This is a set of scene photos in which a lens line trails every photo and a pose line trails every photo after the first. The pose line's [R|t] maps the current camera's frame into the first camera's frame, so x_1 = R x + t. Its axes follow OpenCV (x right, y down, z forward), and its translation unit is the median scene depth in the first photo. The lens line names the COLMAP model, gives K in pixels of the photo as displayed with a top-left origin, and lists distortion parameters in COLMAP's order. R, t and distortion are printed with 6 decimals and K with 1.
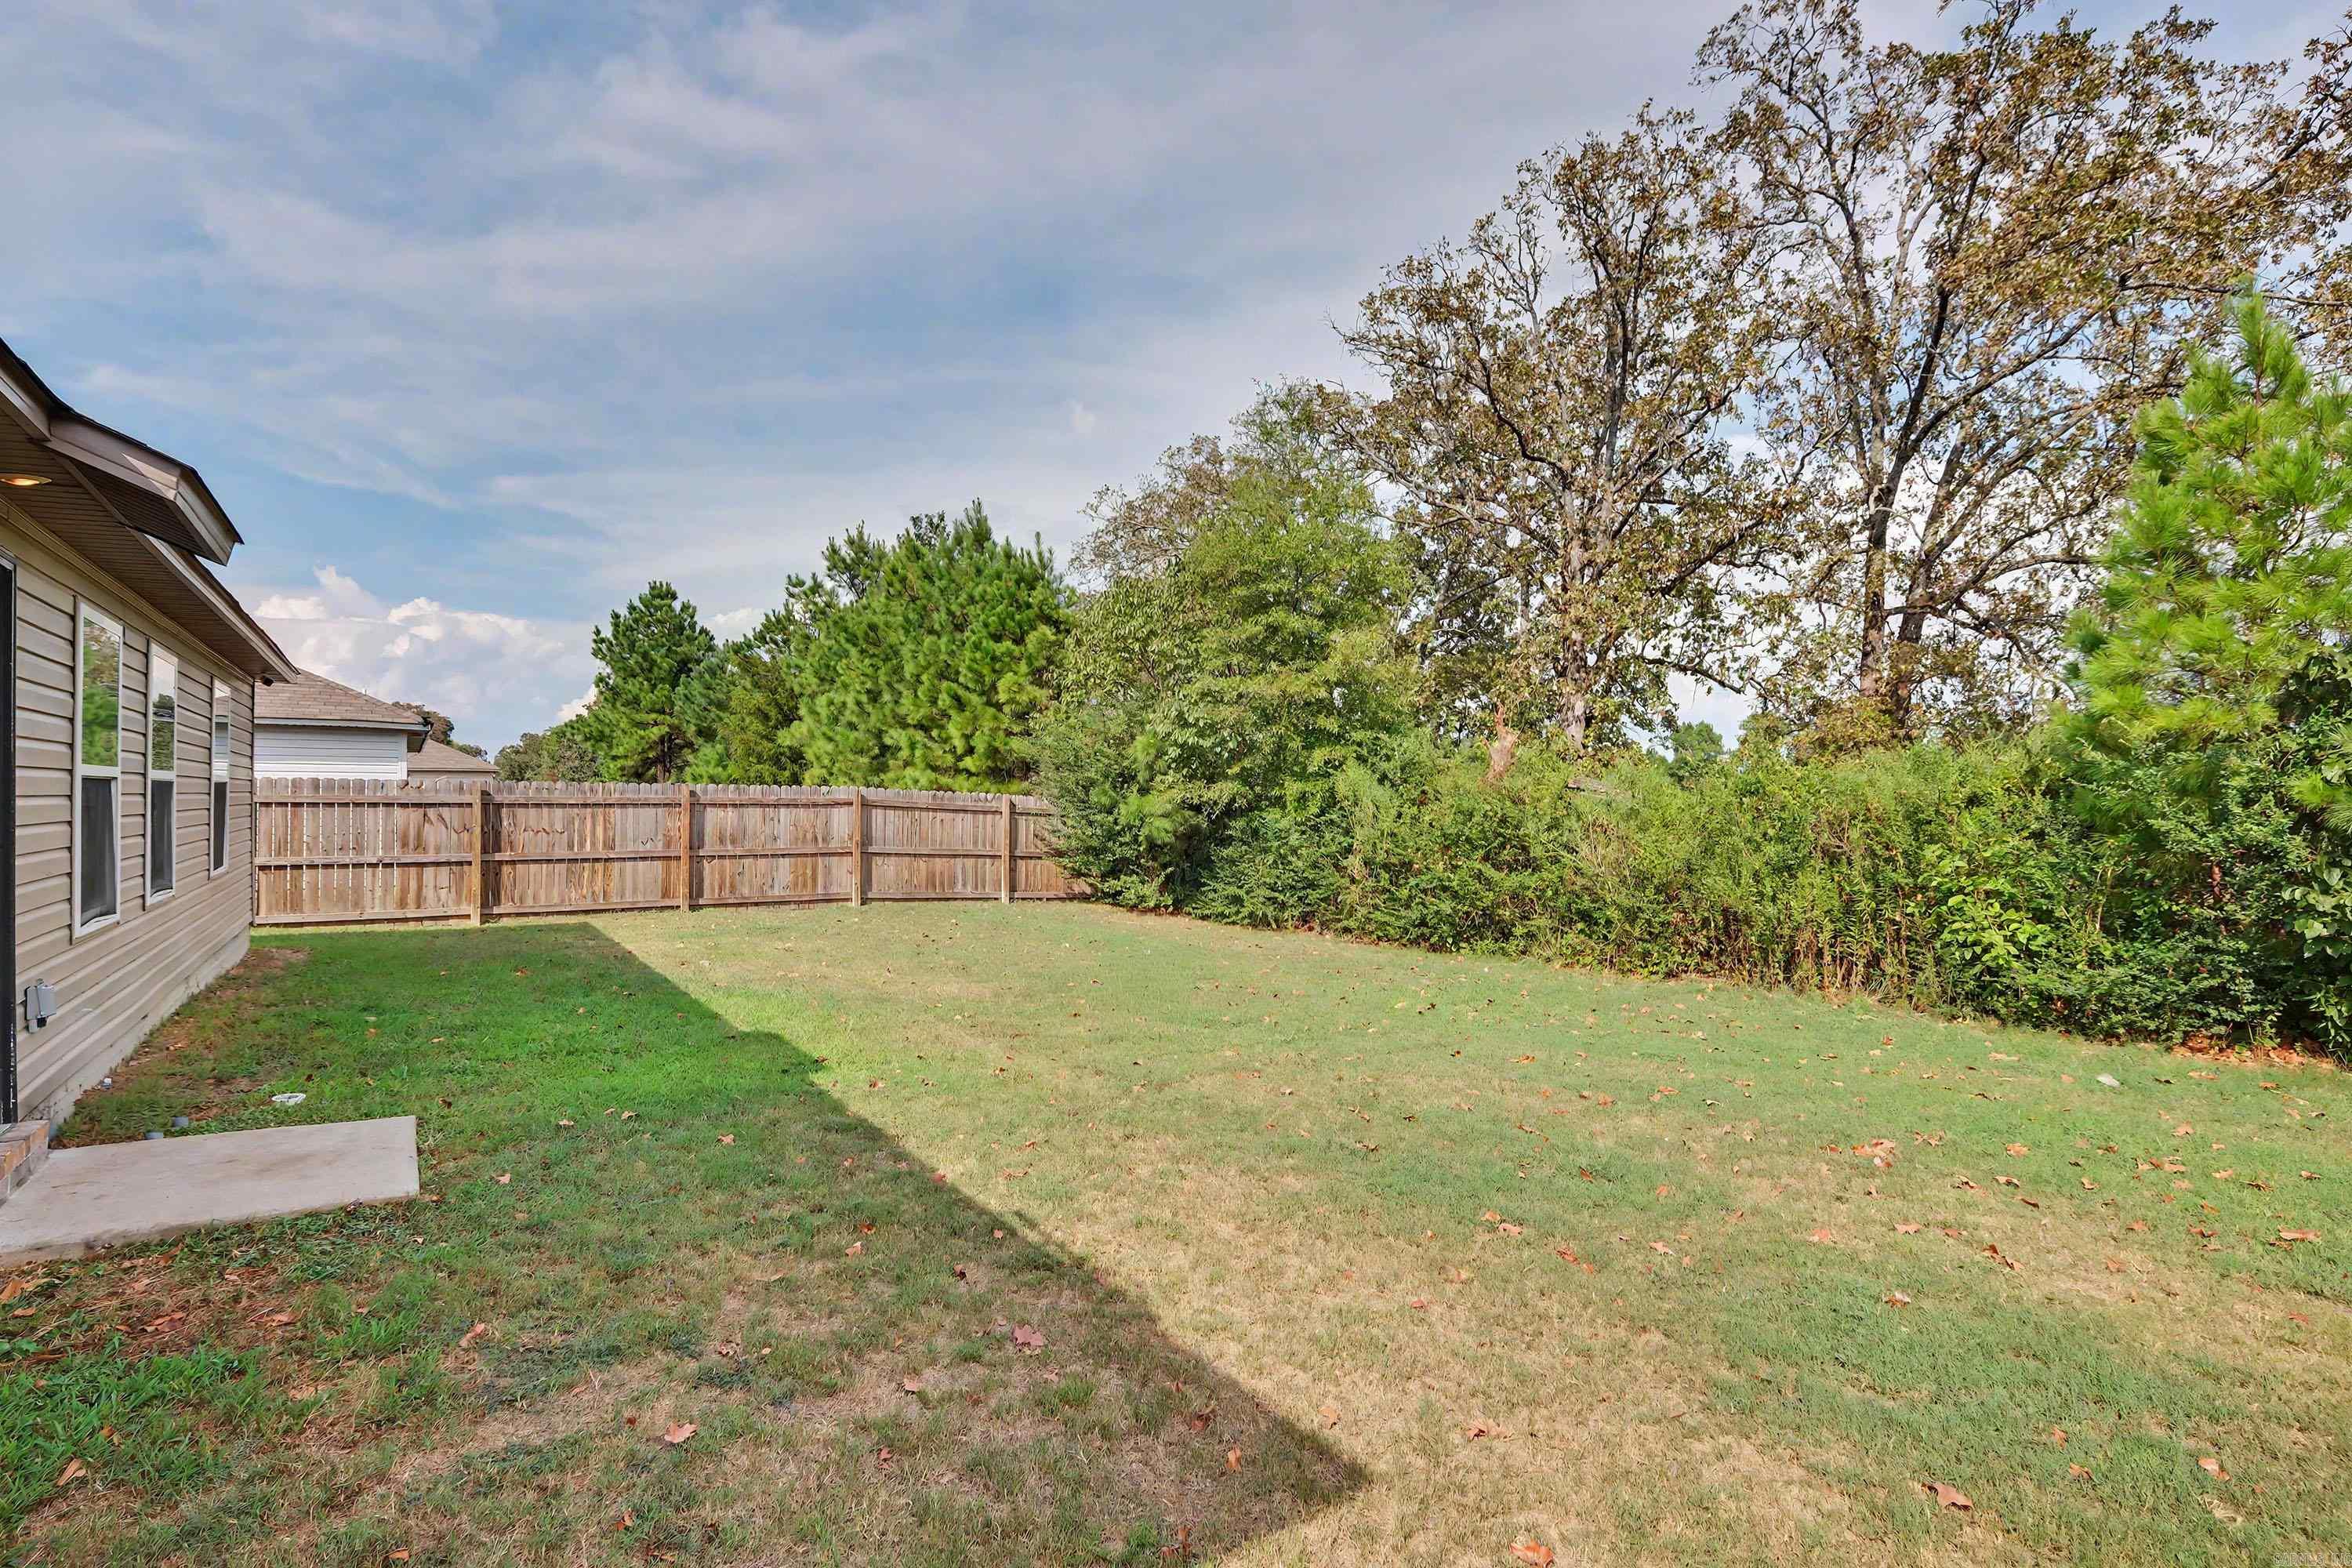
lens RADIAL K [[1155.3, 0, 1166.5], [0, 1155.3, 790.8], [0, 0, 1]] dist [0.004898, 0.001341]
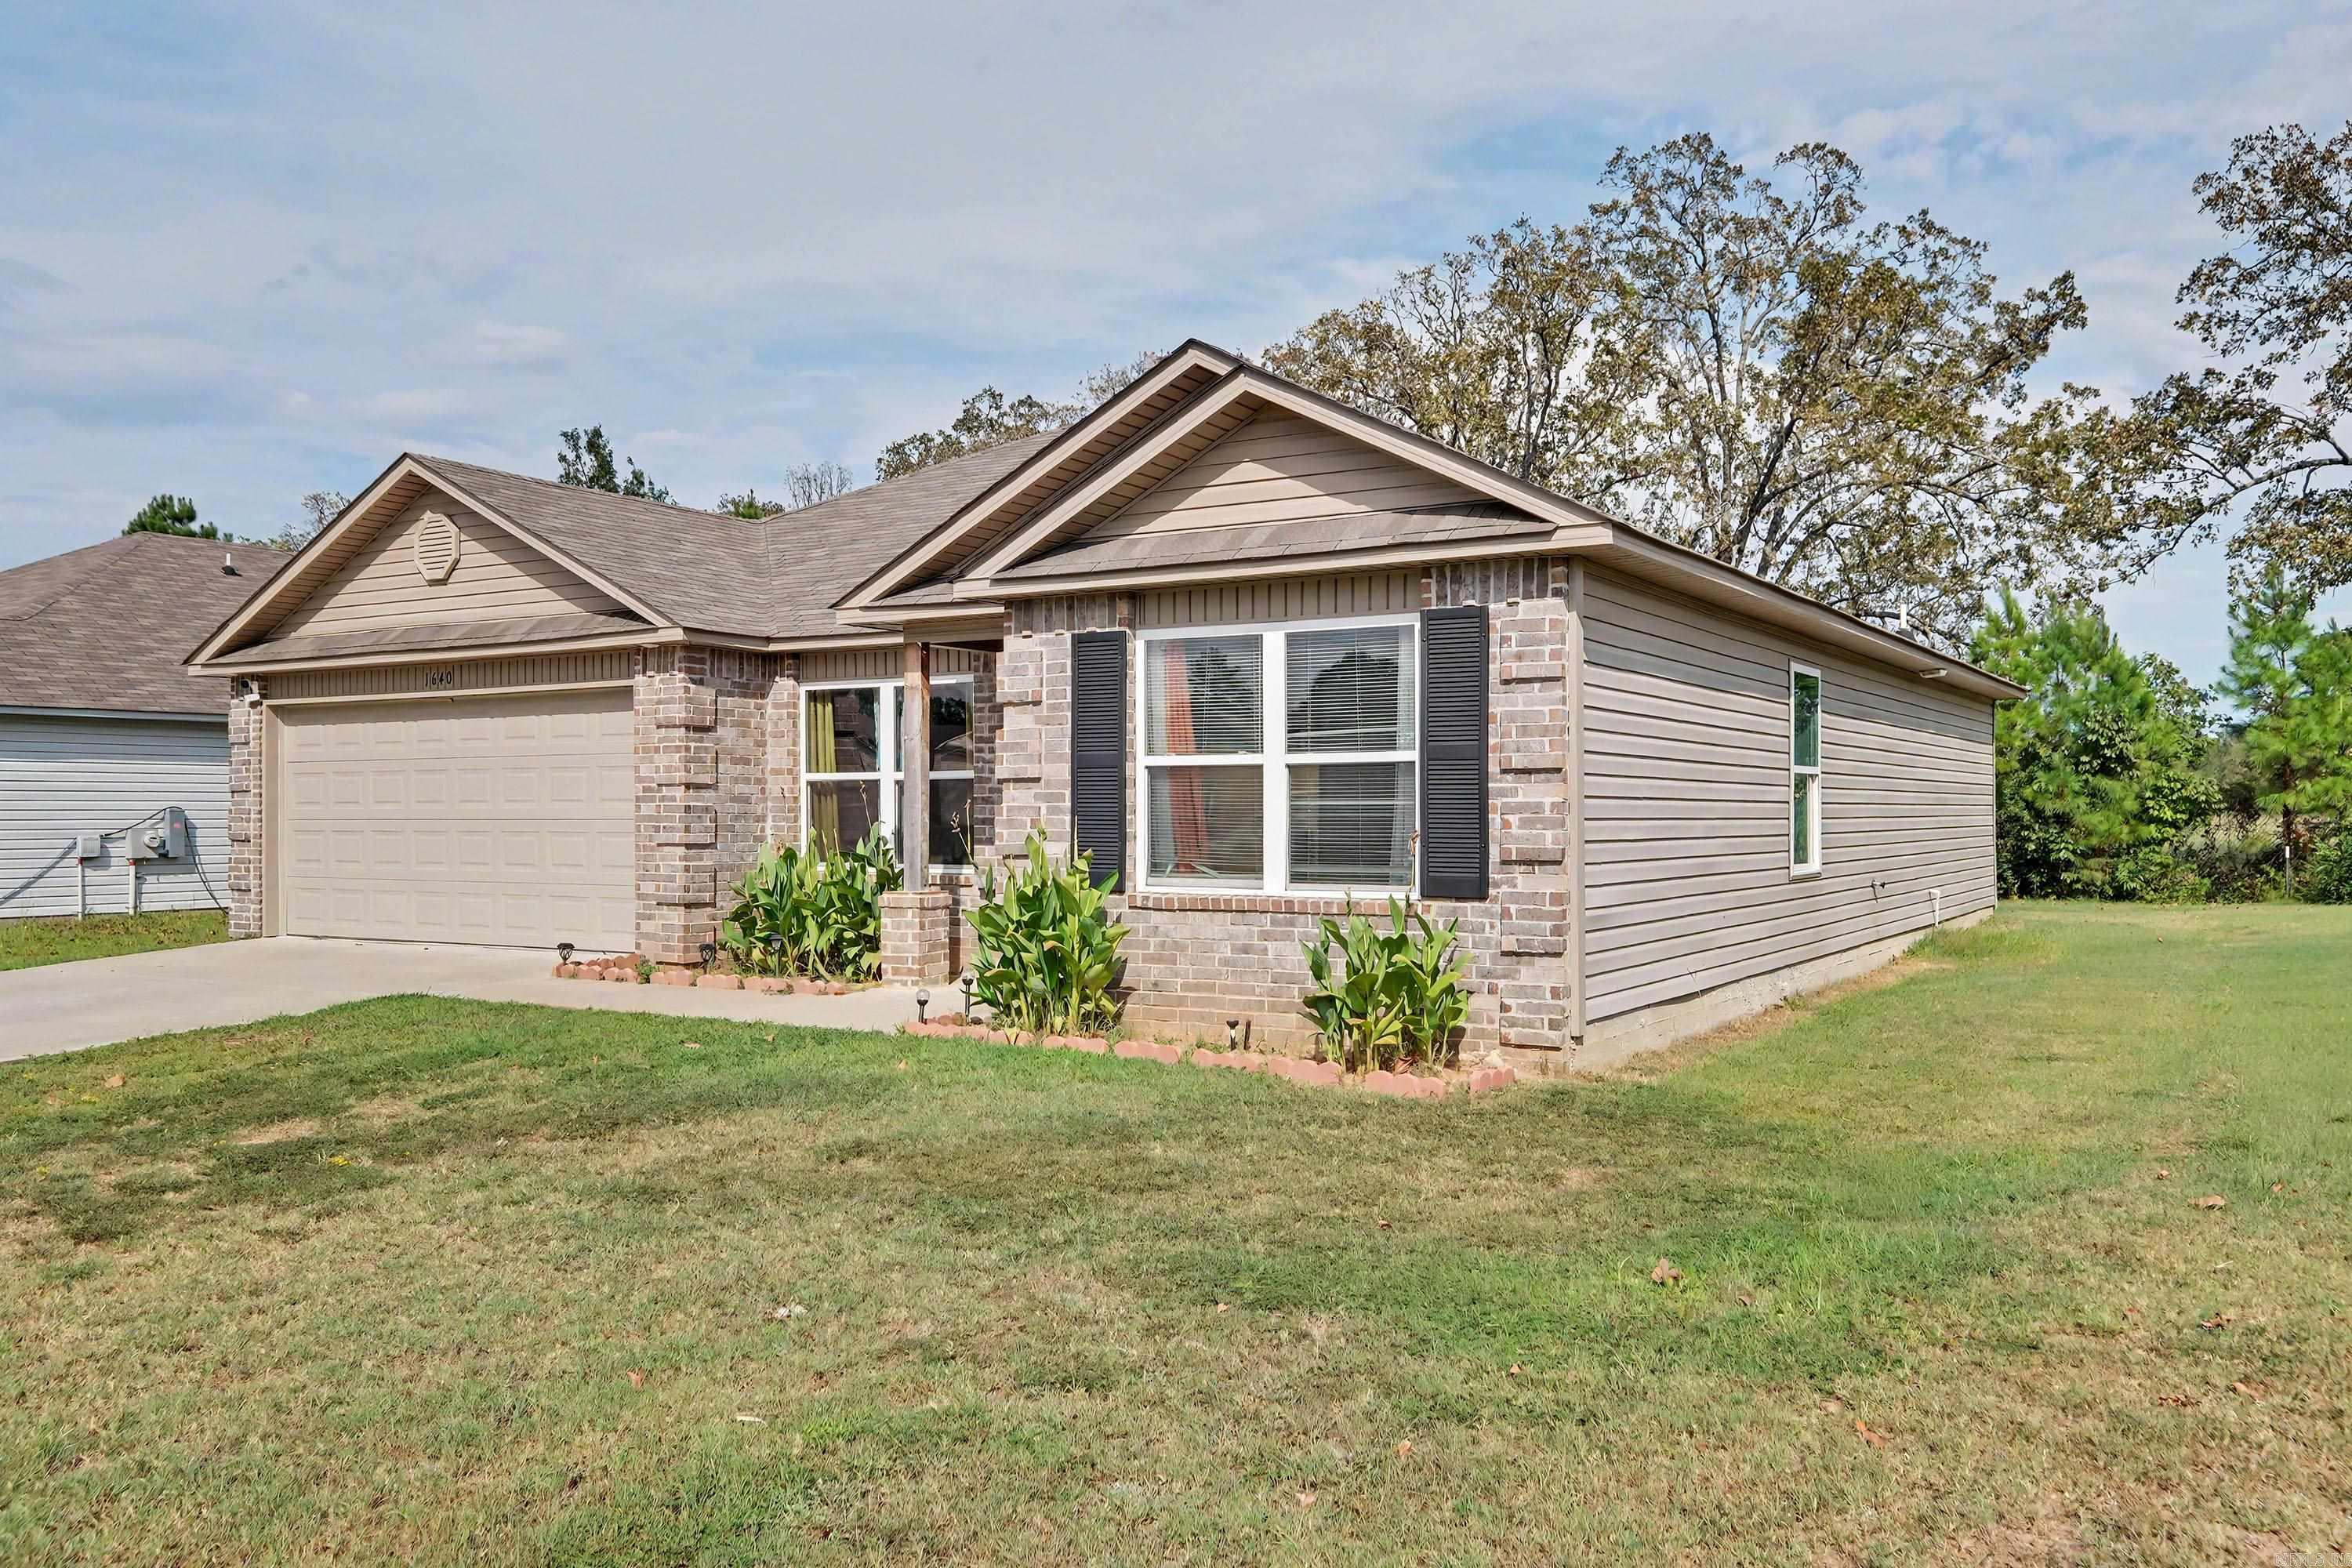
lens RADIAL K [[1987.3, 0, 1180.5], [0, 1987.3, 788.4], [0, 0, 1]] dist [-0.017488, -0.004166]
pose [[0.921362, 0.004306, 0.388681, -1.449705], [-0.001067, 0.999963, -0.008550, 0.015535], [-0.388704, 0.007463, 0.921333, -1.366256]]
